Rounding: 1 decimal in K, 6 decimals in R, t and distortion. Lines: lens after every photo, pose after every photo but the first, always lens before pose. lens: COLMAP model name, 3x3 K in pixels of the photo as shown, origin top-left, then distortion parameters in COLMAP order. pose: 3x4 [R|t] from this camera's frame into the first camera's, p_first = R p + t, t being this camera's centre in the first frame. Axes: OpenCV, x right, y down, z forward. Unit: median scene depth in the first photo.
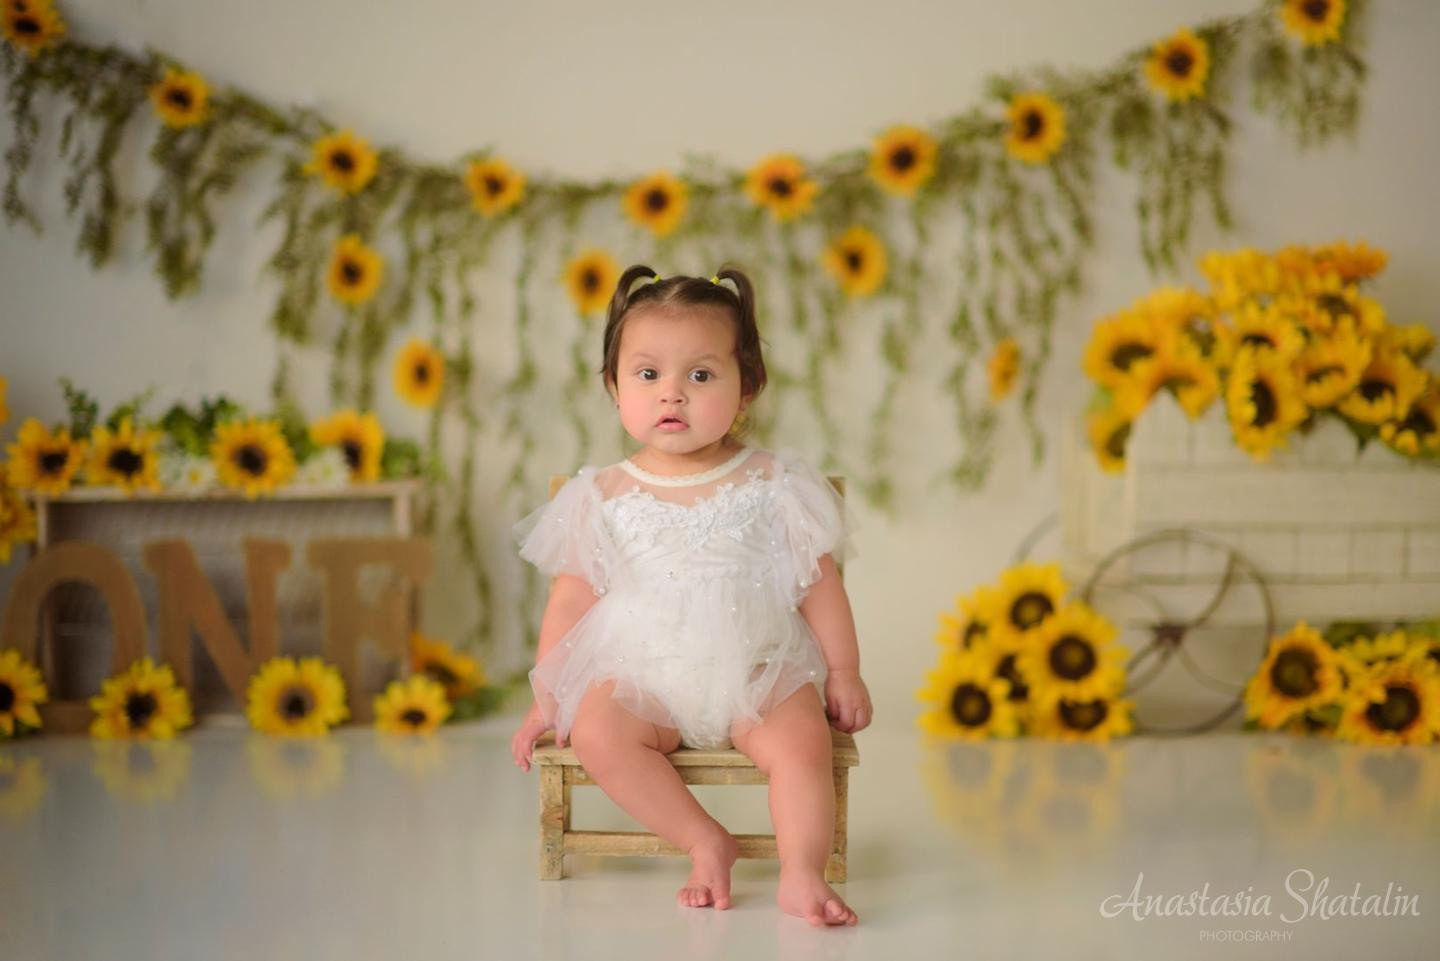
lens RADIAL K [[3567.8, 0, 724.4], [0, 3567.8, 479.4], [0, 0, 1]] dist [-0.072959, -0.412914]
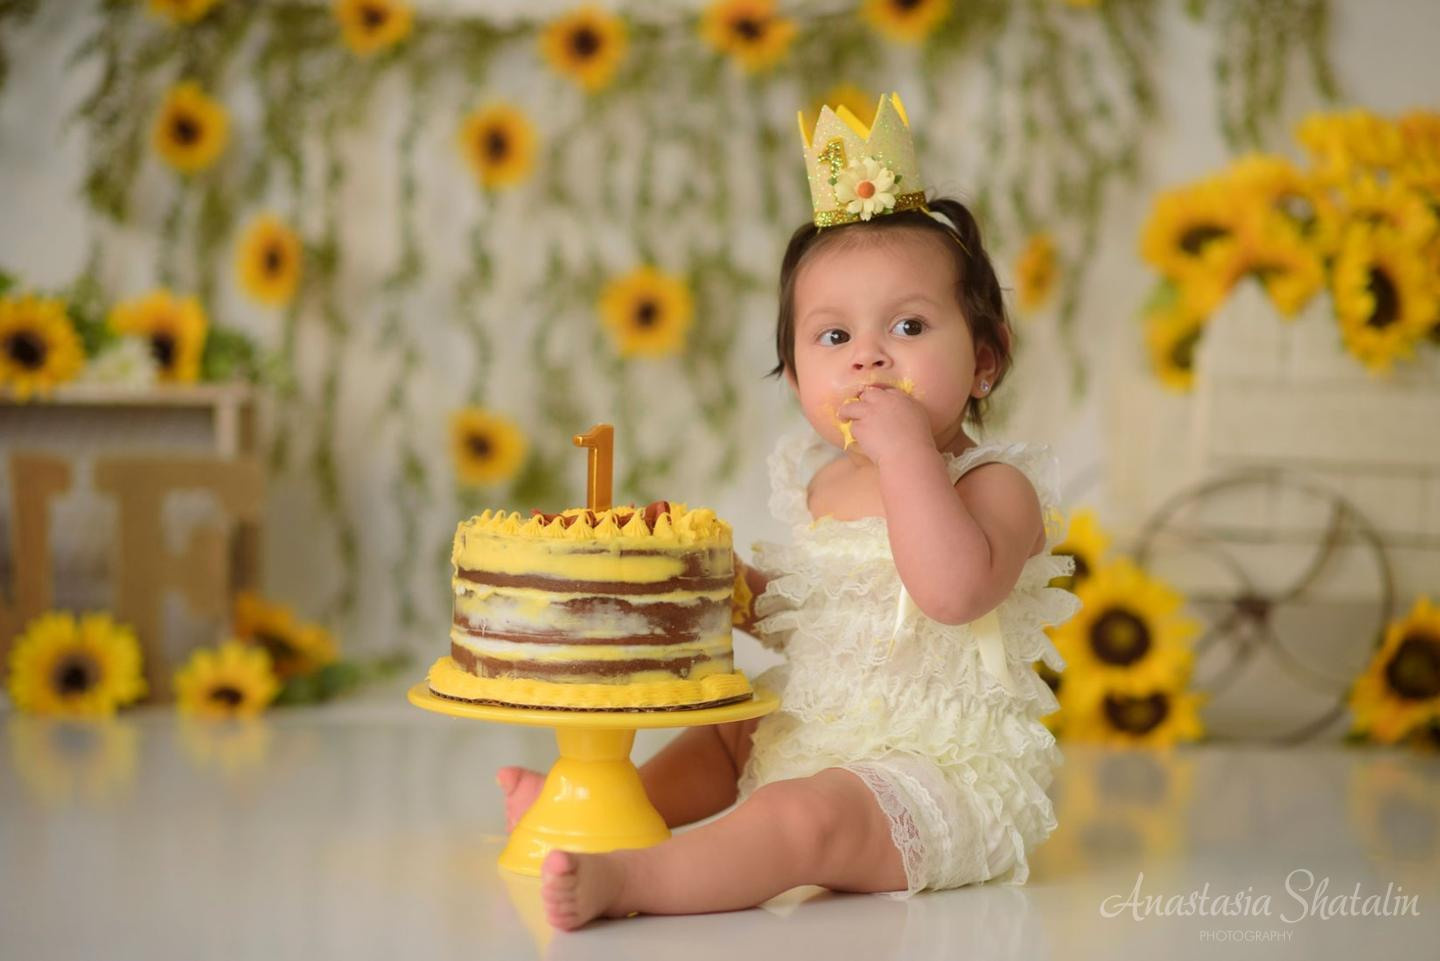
lens RADIAL K [[3647.4, 0, 713.1], [0, 3647.4, 455.4], [0, 0, 1]] dist [-0.027740, 0.318205]
pose [[0.999691, 0.022213, -0.011116, 0.019060], [-0.022762, 0.998392, -0.051916, 0.050182], [0.009945, 0.052153, 0.998590, 0.223131]]
